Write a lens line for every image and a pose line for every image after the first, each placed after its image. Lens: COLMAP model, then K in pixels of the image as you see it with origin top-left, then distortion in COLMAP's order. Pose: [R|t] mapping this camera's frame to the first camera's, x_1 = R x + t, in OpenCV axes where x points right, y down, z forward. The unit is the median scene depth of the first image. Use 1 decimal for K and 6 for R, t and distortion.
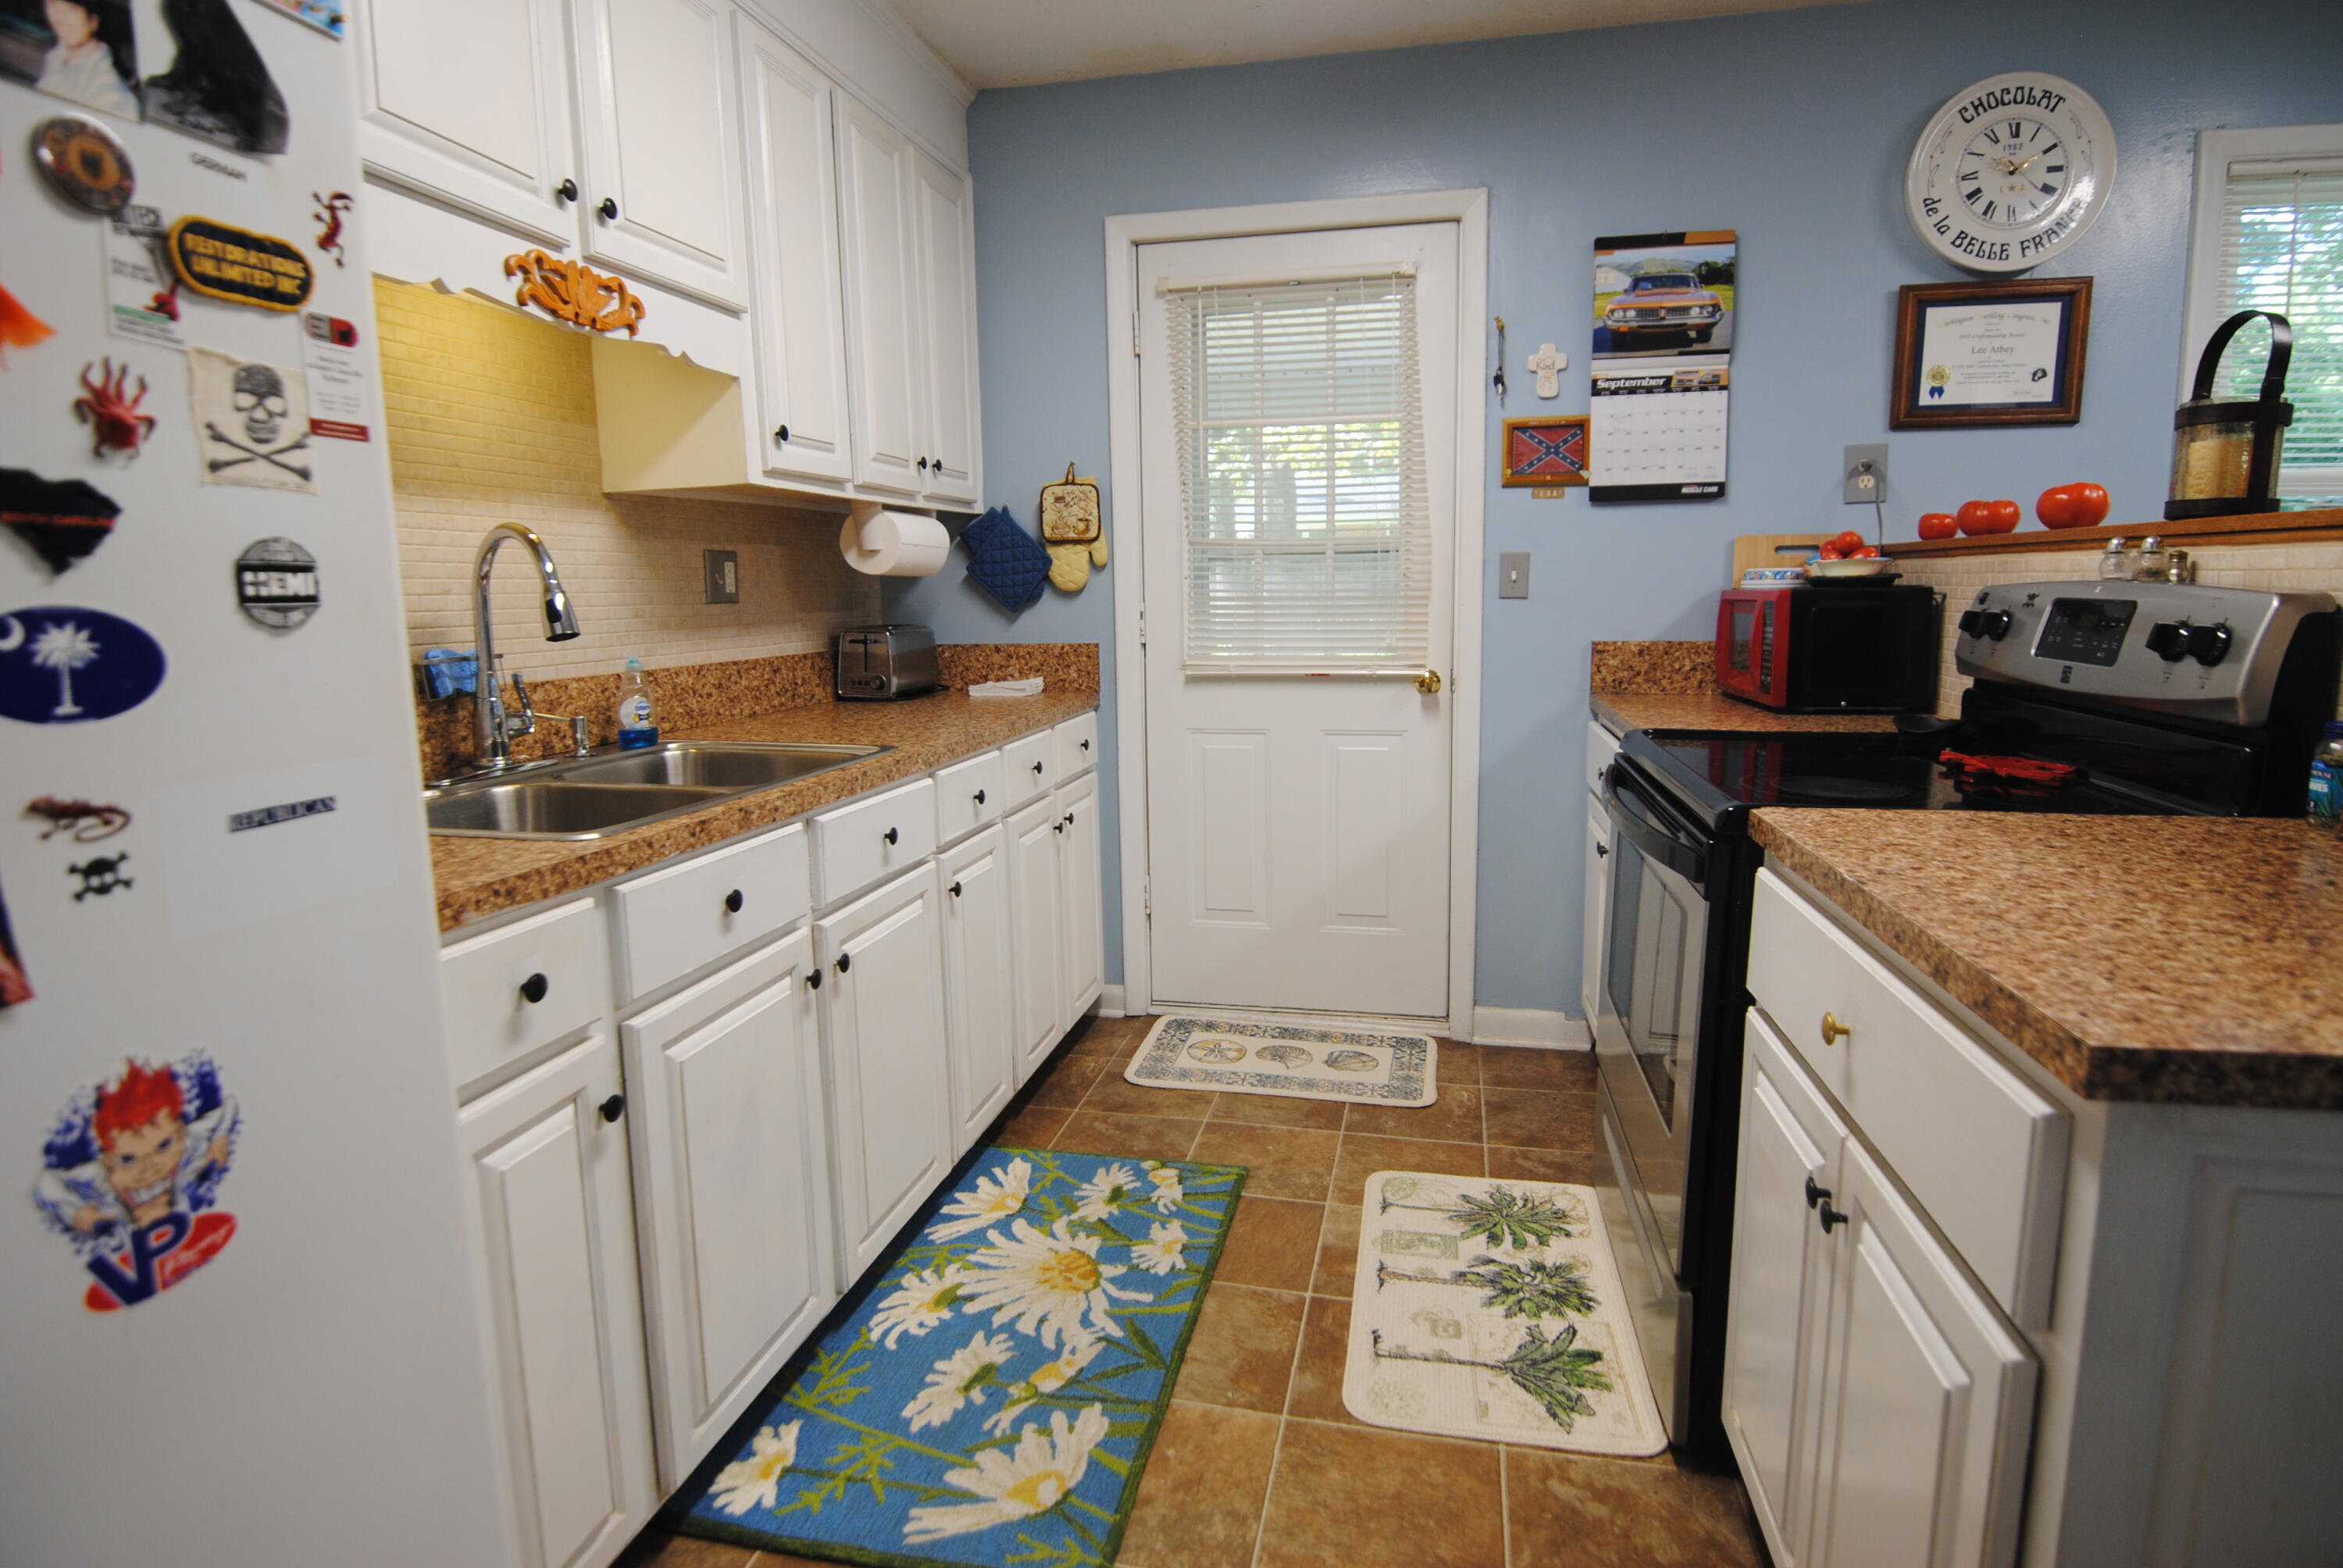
lens RADIAL K [[1190.7, 0, 1189.5], [0, 1190.7, 747.0], [0, 0, 1]] dist [0.004215, -0.017008]
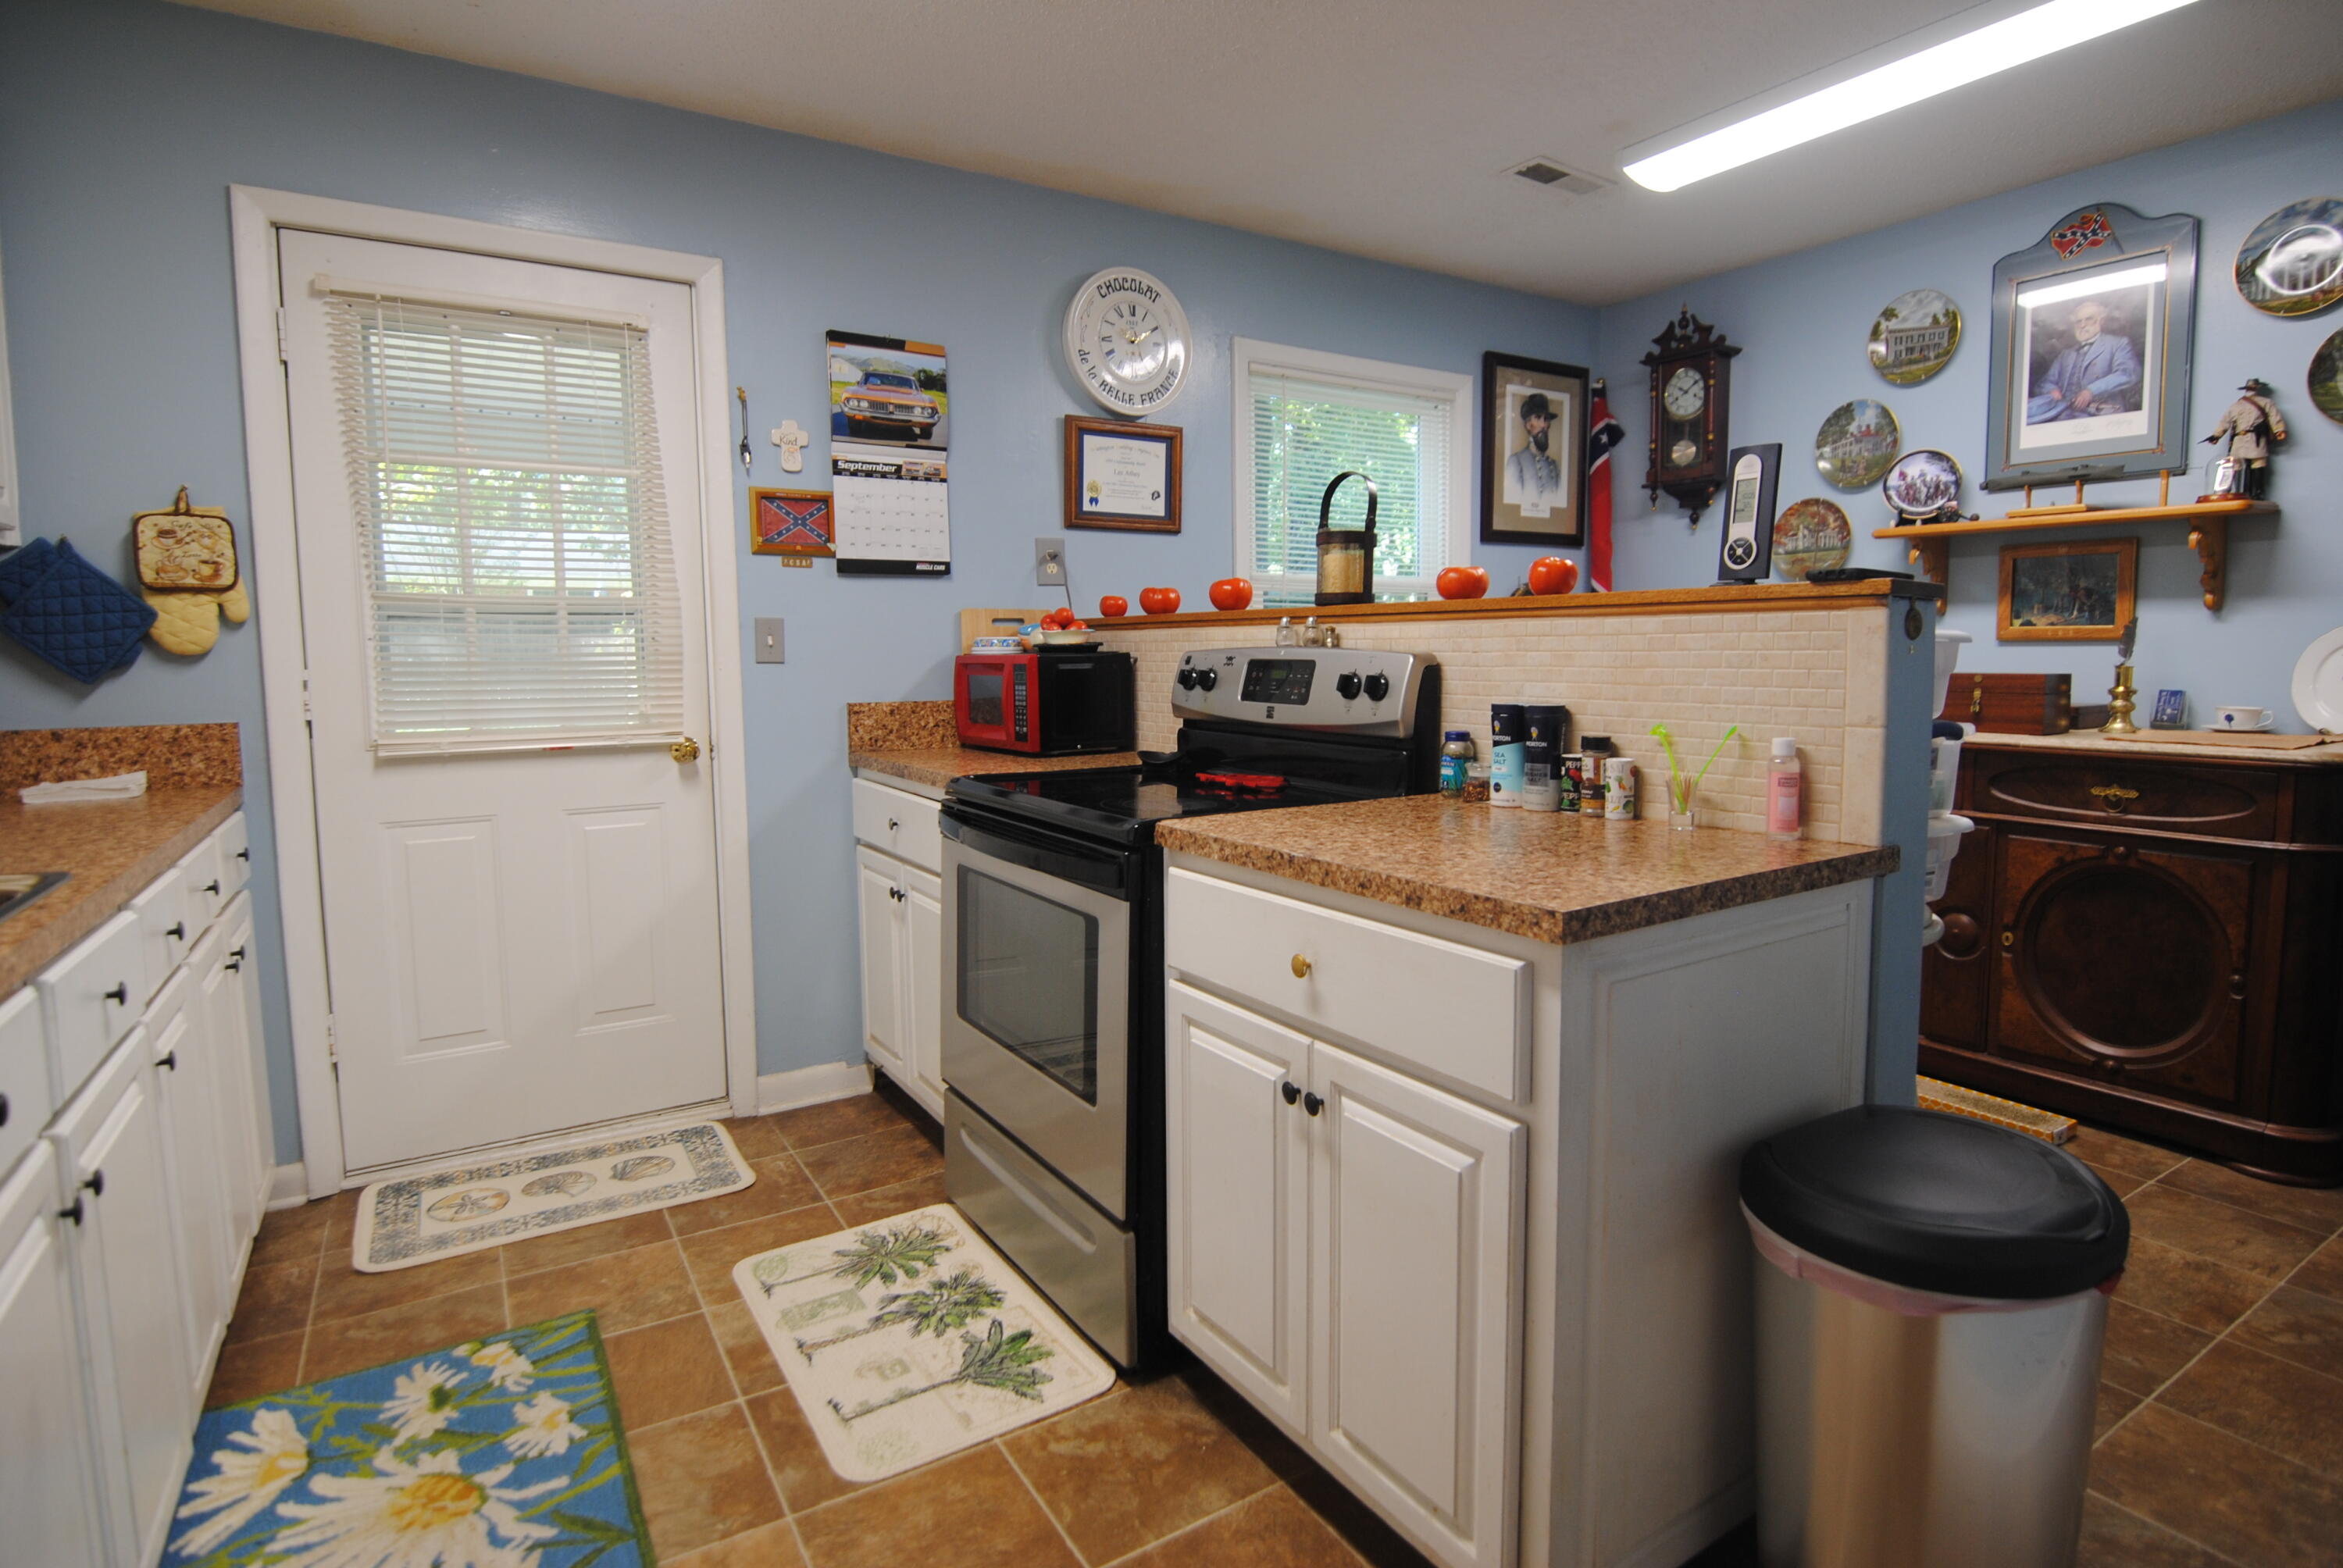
lens RADIAL K [[1190.7, 0, 1189.5], [0, 1190.7, 747.0], [0, 0, 1]] dist [0.004215, -0.017008]
pose [[0.715177, -0.049797, 0.697167, -0.205987], [0.091255, 0.995573, -0.022501, 0.001963], [-0.692960, 0.079712, 0.716556, 0.034889]]
